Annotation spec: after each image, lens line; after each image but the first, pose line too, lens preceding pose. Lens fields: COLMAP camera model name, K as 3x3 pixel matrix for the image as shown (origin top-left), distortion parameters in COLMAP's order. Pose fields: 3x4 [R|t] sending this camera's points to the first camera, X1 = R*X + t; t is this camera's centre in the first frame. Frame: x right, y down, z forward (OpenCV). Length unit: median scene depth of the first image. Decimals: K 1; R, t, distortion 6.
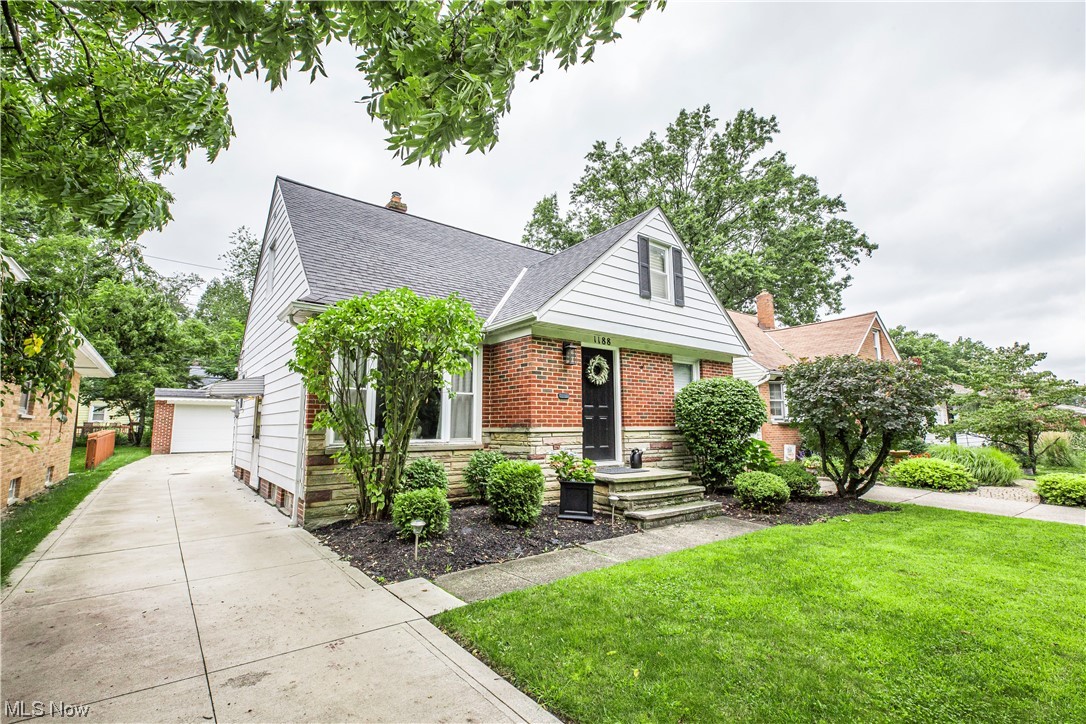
lens RADIAL K [[504.8, 0, 545.5], [0, 504.8, 363.4], [0, 0, 1]] dist [0.011917, -0.003782]
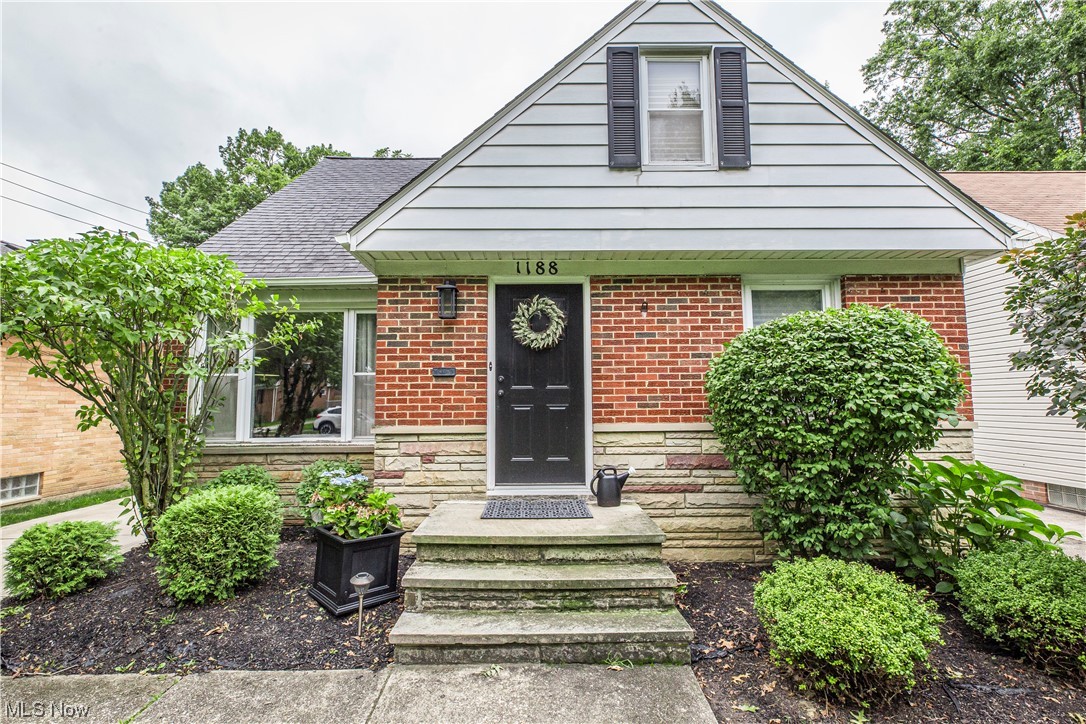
lens RADIAL K [[504.8, 0, 542.7], [0, 504.8, 362.3], [0, 0, 1]] dist [0.011917, -0.003782]
pose [[0.783984, -0.052379, -0.618567, 0.451085], [0.082087, 0.996431, 0.019663, 0.046991], [0.615329, -0.066191, 0.785486, 0.563281]]
